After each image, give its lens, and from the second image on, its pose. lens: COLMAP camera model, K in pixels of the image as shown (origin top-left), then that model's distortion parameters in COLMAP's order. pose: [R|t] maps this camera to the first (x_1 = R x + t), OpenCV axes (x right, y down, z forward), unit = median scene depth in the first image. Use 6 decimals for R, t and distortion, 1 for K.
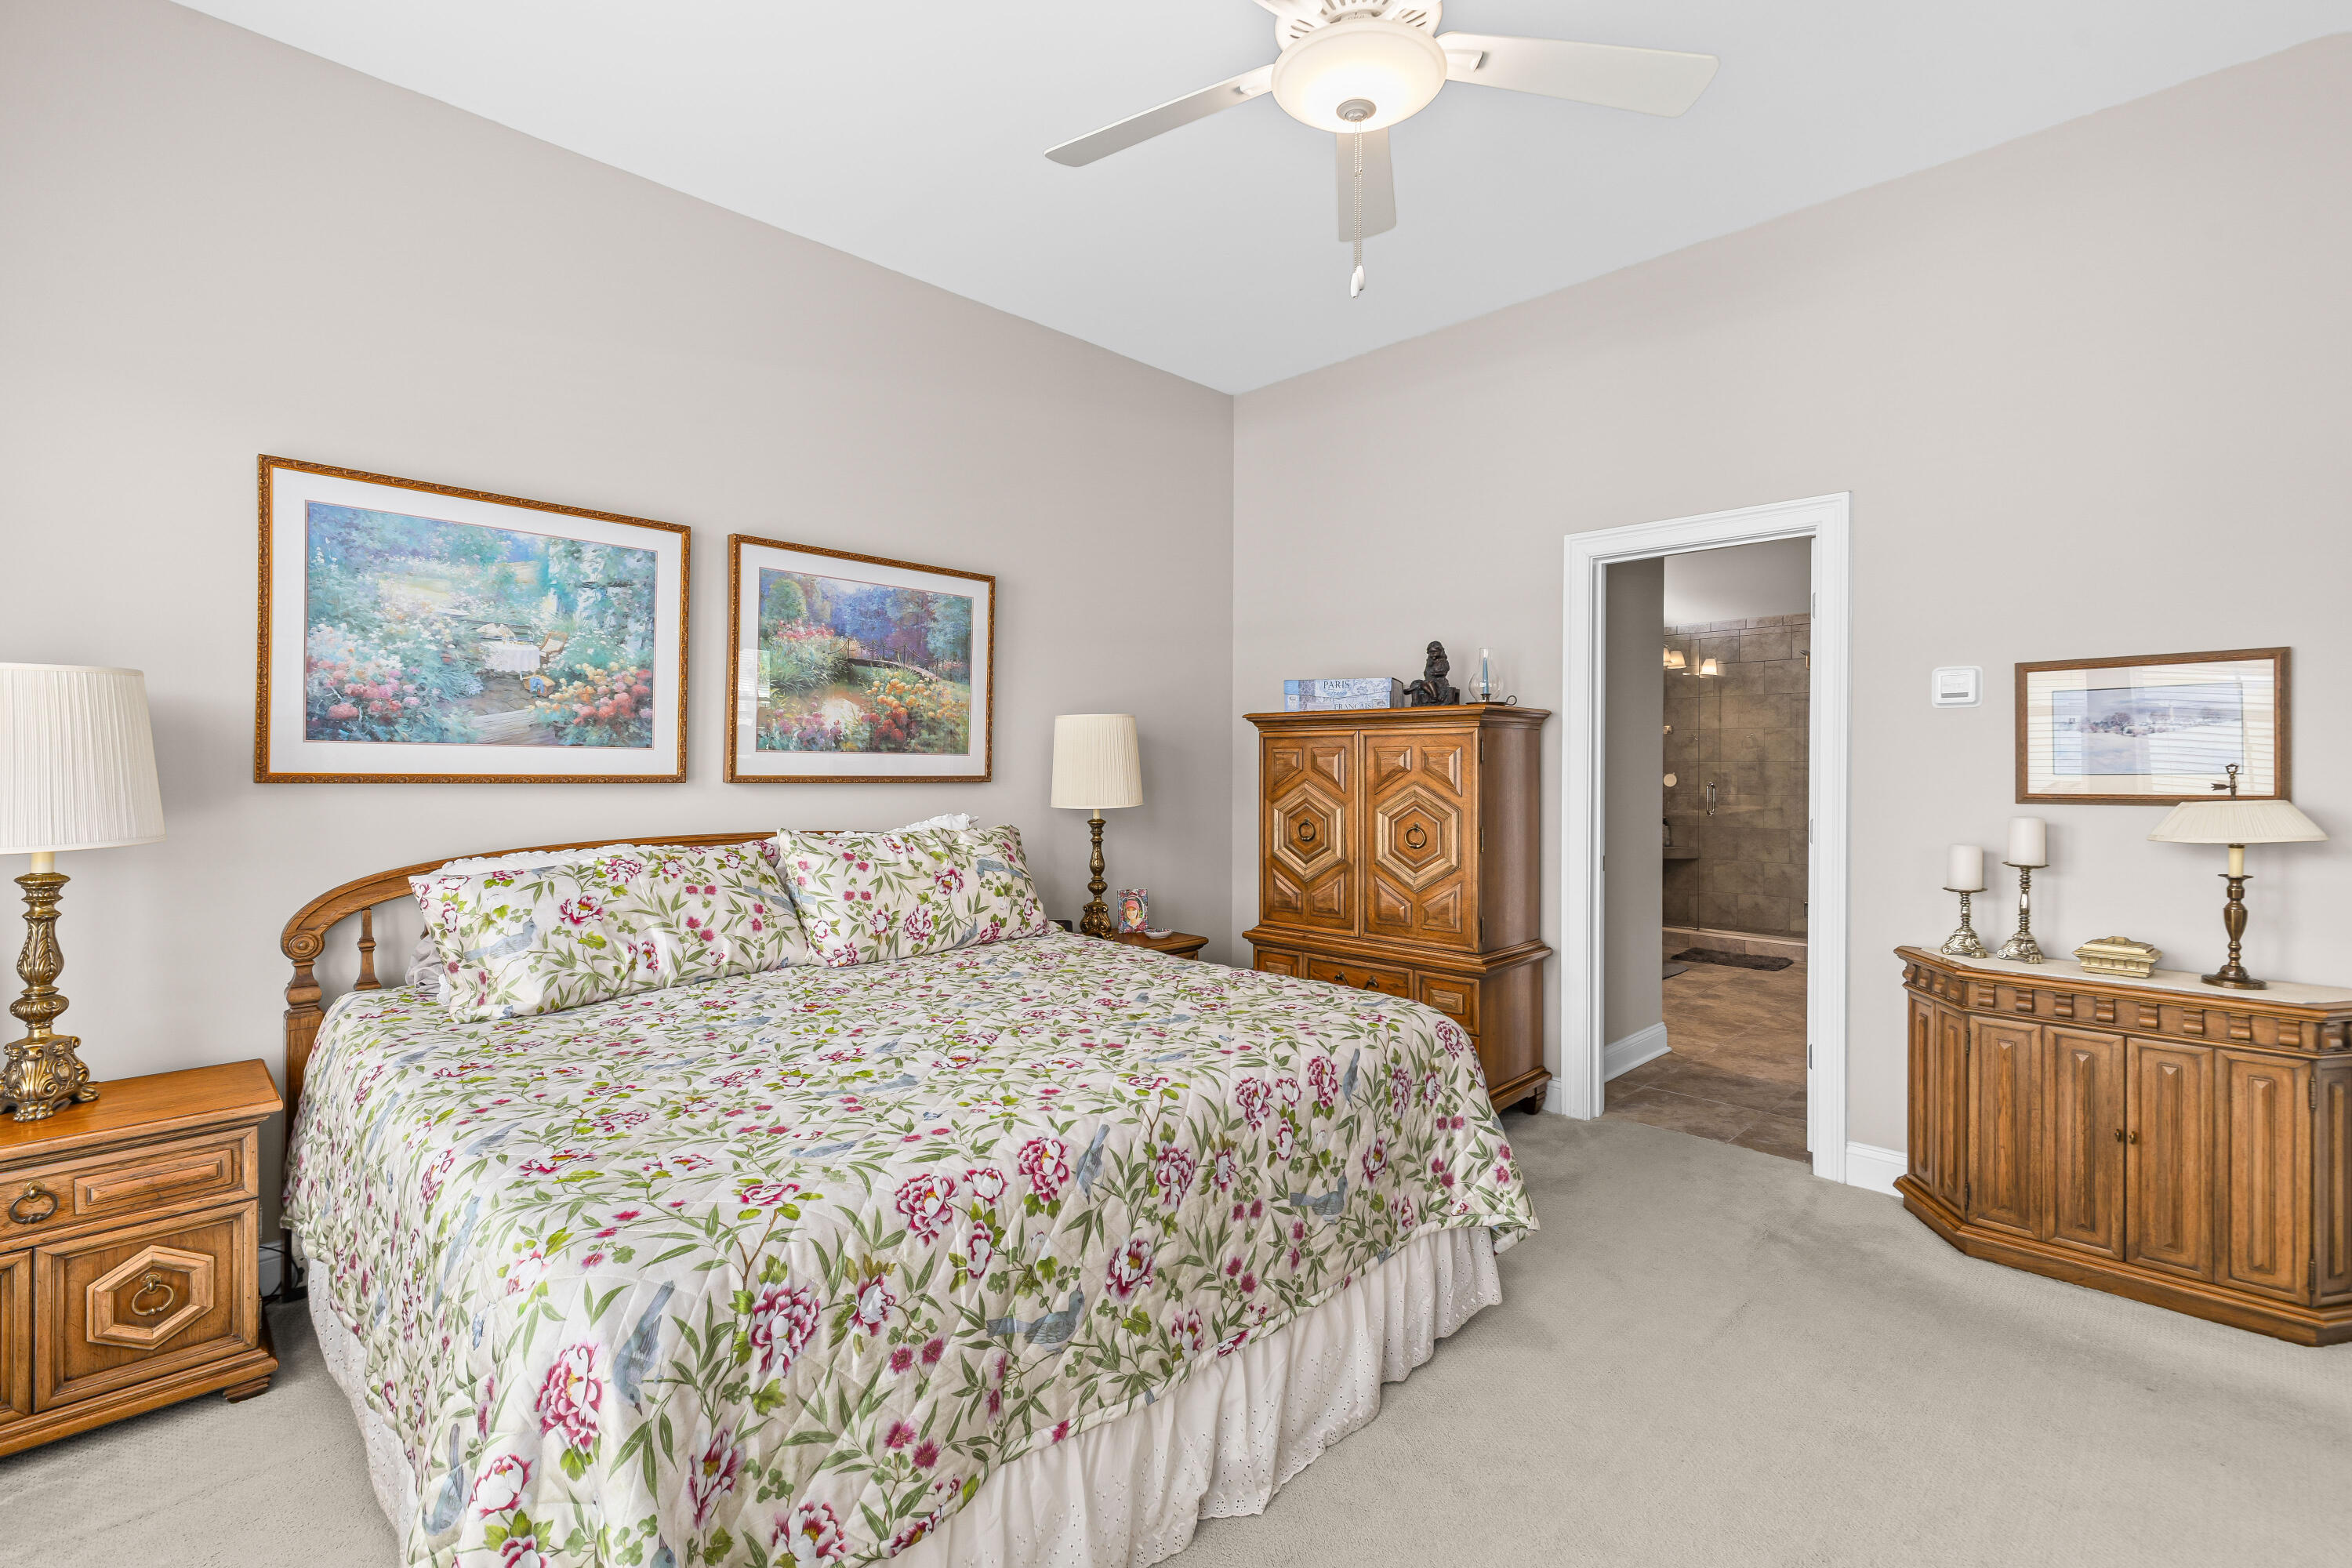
lens RADIAL K [[1058.9, 0, 1179.7], [0, 1058.9, 768.7], [0, 0, 1]] dist [0.009189, -0.000412]
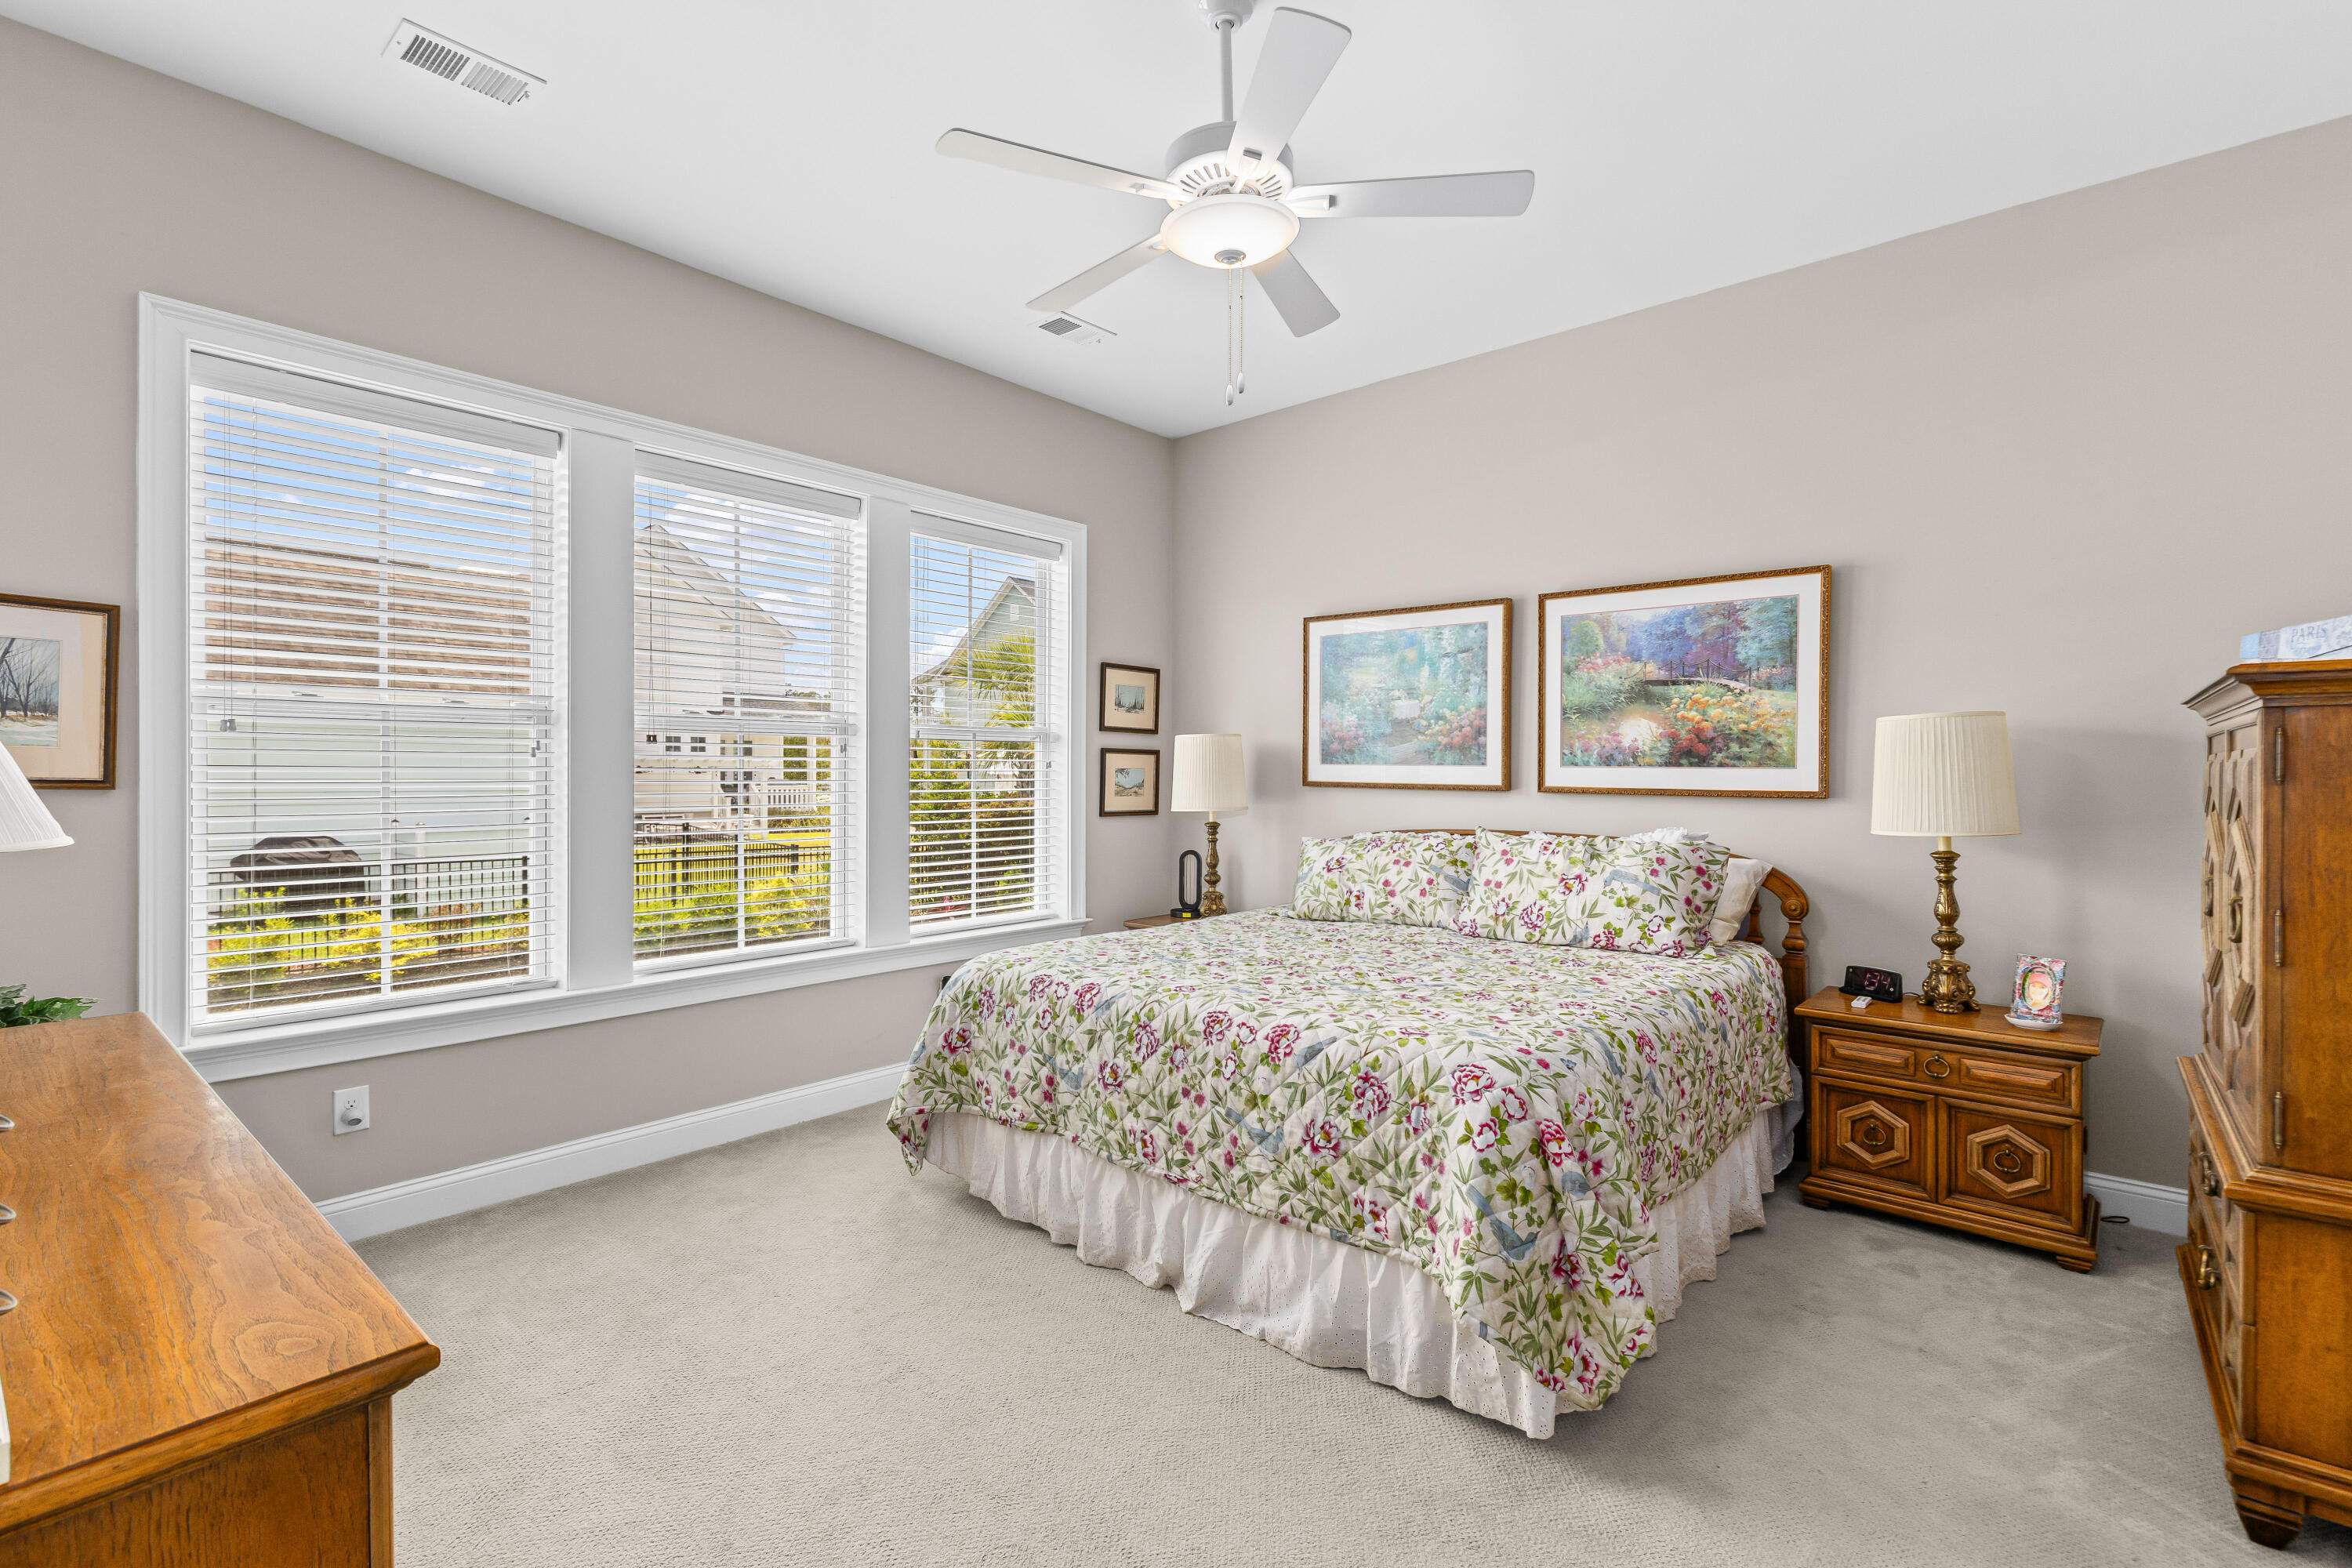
lens RADIAL K [[1058.9, 0, 1179.7], [0, 1058.9, 768.7], [0, 0, 1]] dist [0.009189, -0.000412]
pose [[0.061837, -0.005092, -0.998073, 0.883276], [-0.007746, 0.999954, -0.005581, -0.004444], [0.998056, 0.008076, 0.061795, 0.540966]]
